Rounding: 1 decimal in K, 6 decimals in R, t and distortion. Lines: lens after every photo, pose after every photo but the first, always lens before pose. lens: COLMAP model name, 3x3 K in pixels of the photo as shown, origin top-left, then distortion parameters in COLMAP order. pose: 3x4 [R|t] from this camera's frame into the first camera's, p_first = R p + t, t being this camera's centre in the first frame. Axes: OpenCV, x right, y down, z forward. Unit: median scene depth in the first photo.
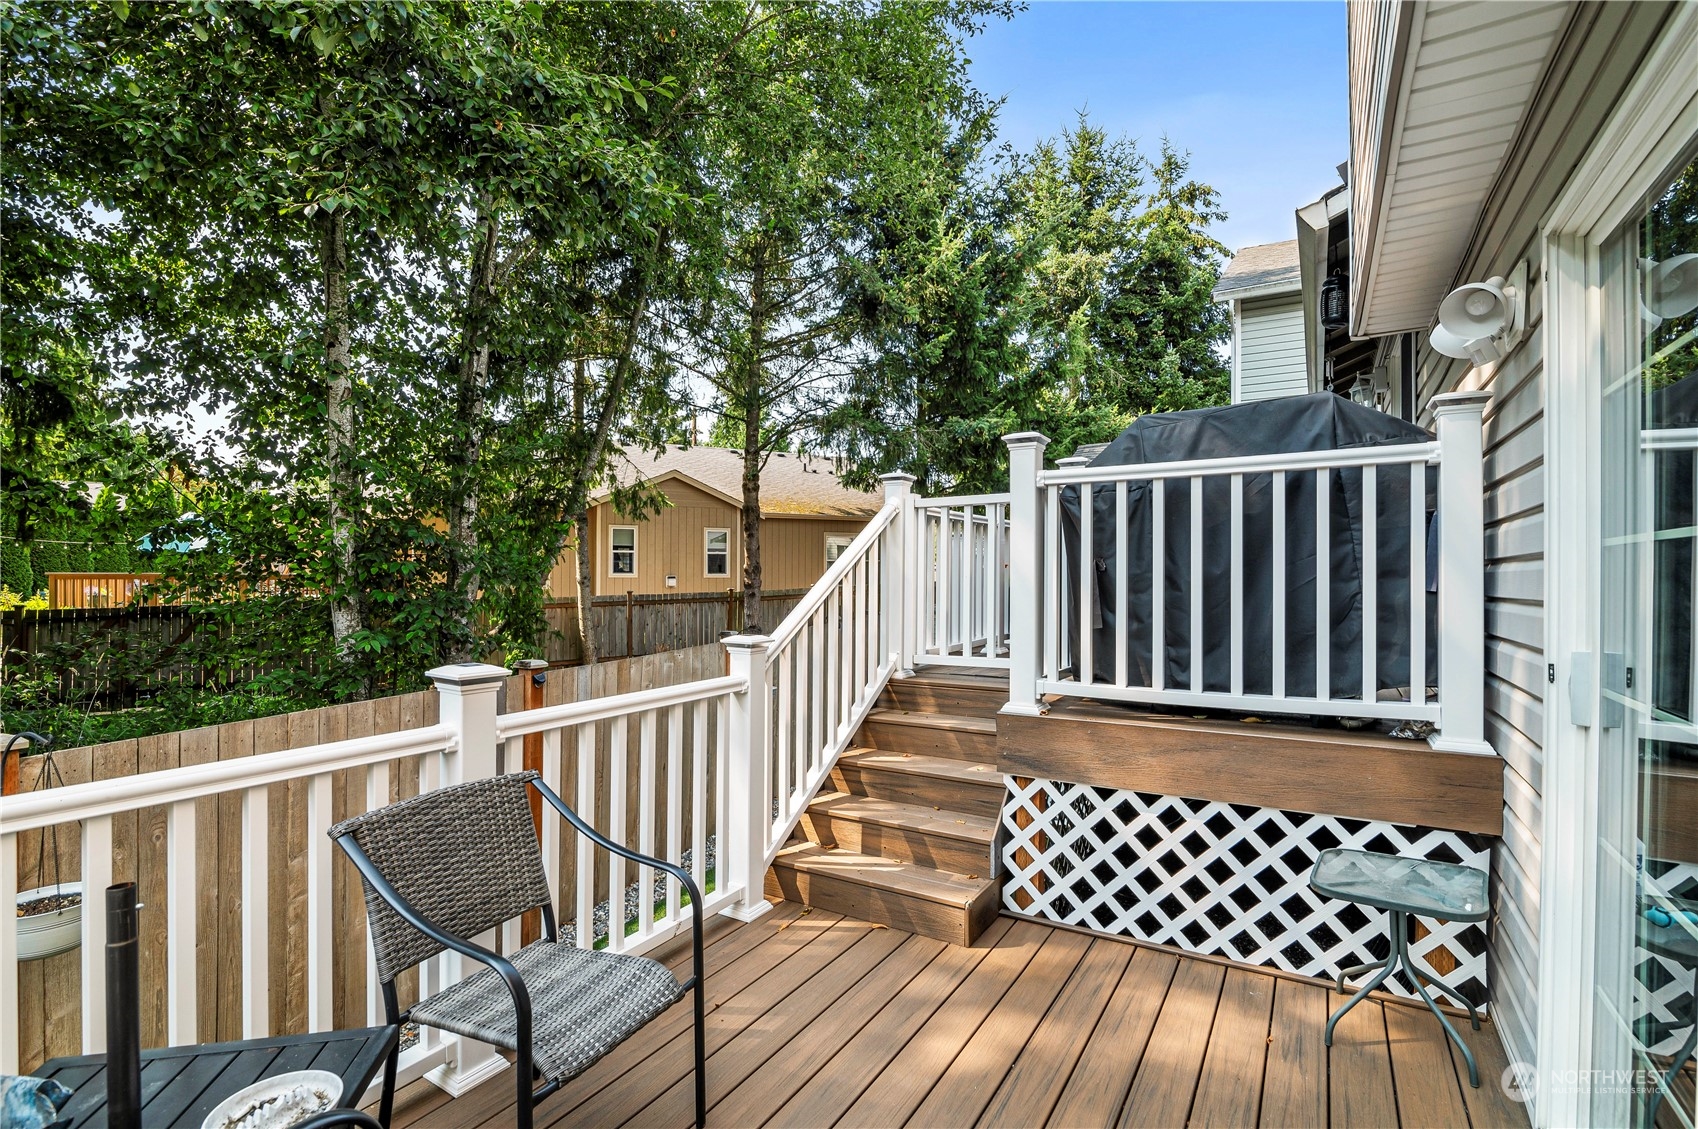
lens RADIAL K [[787.9, 0, 852.4], [0, 787.9, 569.5], [0, 0, 1]] dist [-0.021070, 0.000196]
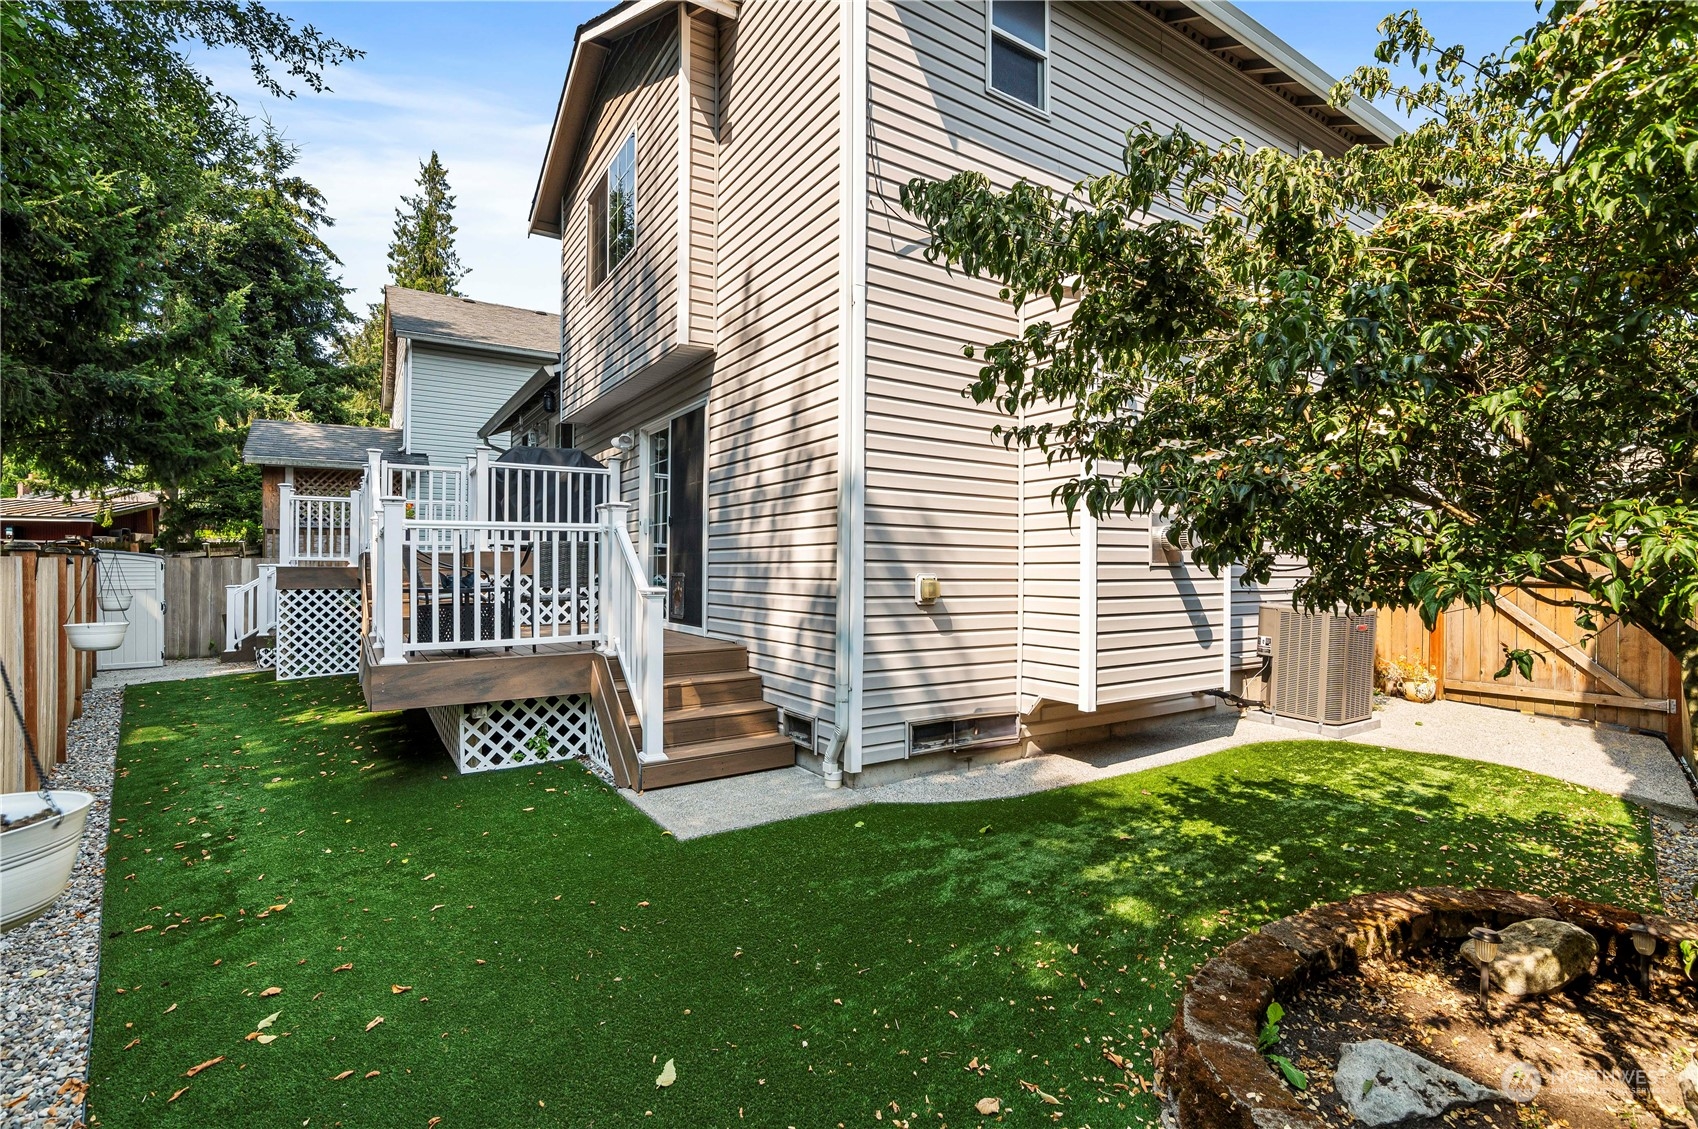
lens RADIAL K [[787.9, 0, 853.5], [0, 787.9, 568.5], [0, 0, 1]] dist [-0.021070, 0.000196]
pose [[0.441897, -0.007791, 0.897032, -0.184262], [-0.001808, 0.999953, 0.009575, 0.024342], [-0.897064, -0.005853, 0.441862, -0.149514]]
